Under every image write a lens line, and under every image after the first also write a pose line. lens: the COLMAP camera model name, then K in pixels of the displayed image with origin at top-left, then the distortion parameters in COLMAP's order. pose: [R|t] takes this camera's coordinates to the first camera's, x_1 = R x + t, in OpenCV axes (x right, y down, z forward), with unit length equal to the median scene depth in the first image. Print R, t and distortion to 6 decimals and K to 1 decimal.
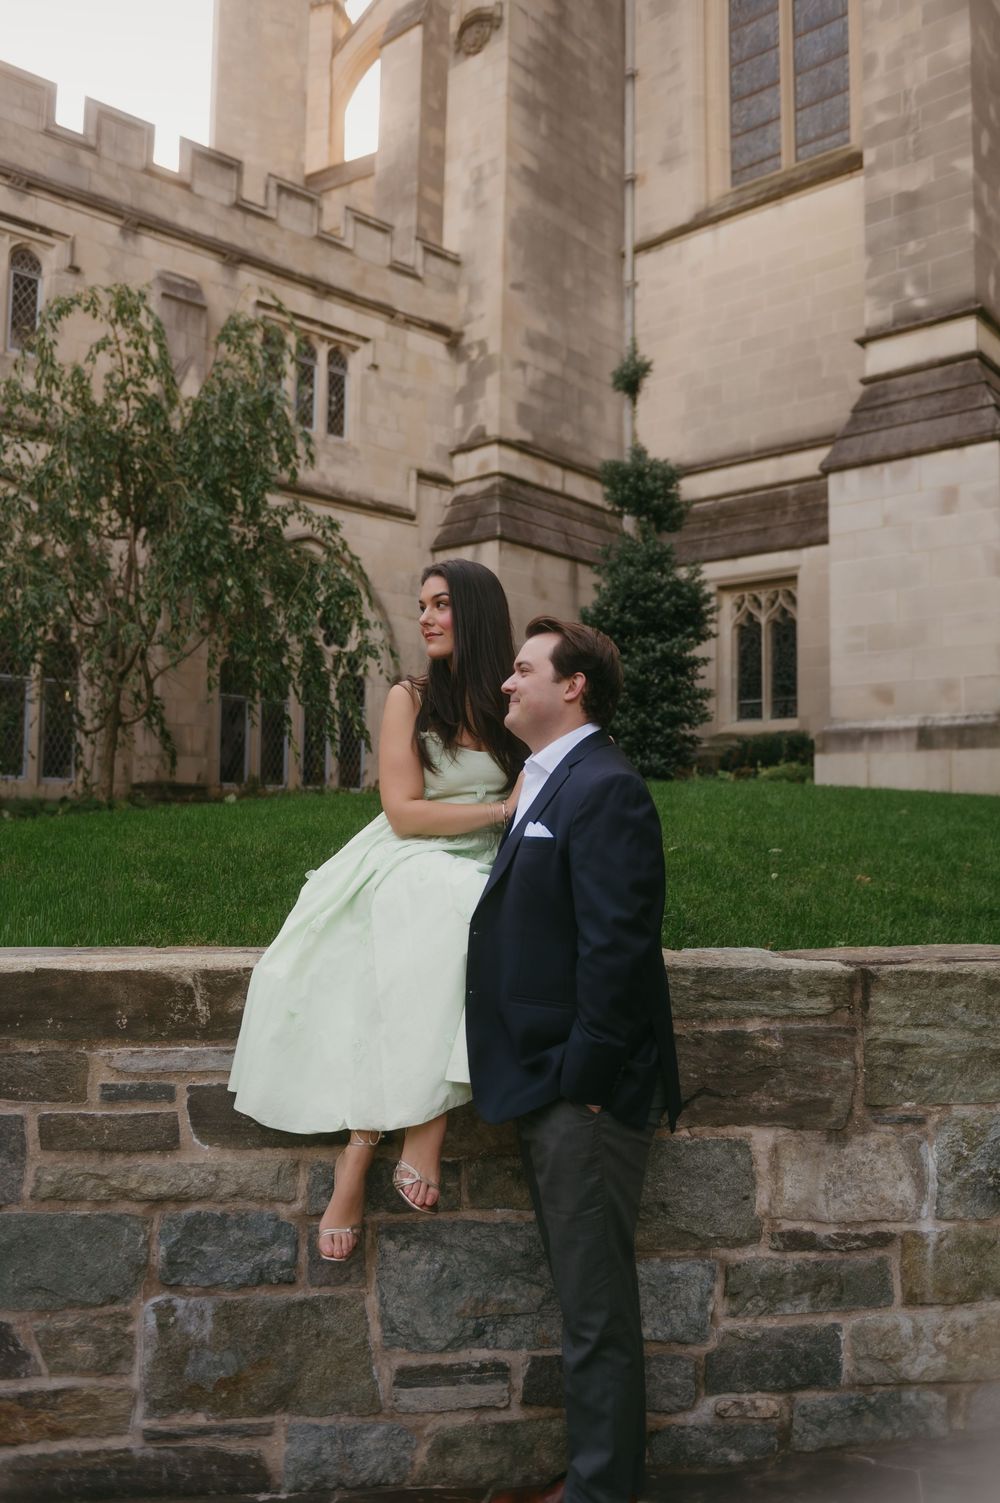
lens RADIAL K [[1094.1, 0, 499.6], [0, 1094.1, 744.0], [0, 0, 1]] dist [-0.013782, -0.003763]
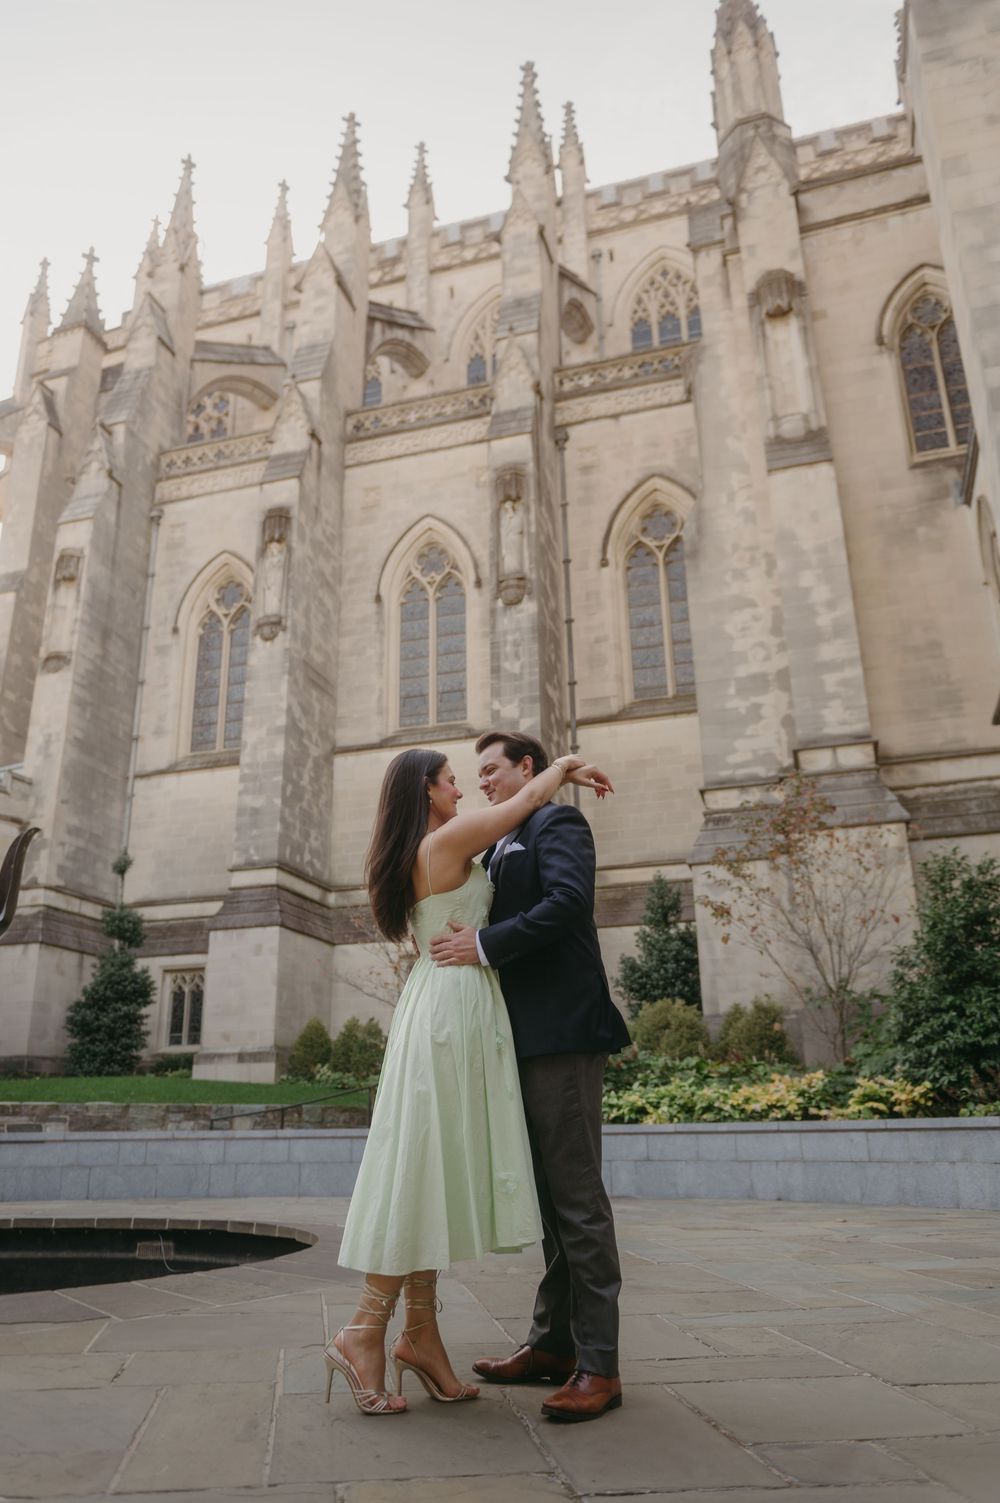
lens RADIAL K [[1094.1, 0, 499.8], [0, 1094.1, 753.6], [0, 0, 1]] dist [-0.013782, -0.003763]
pose [[0.905201, 0.112661, 0.409779, -0.084282], [-0.000943, 0.964752, -0.263159, -0.012970], [-0.424983, 0.237825, 0.873401, -0.960919]]
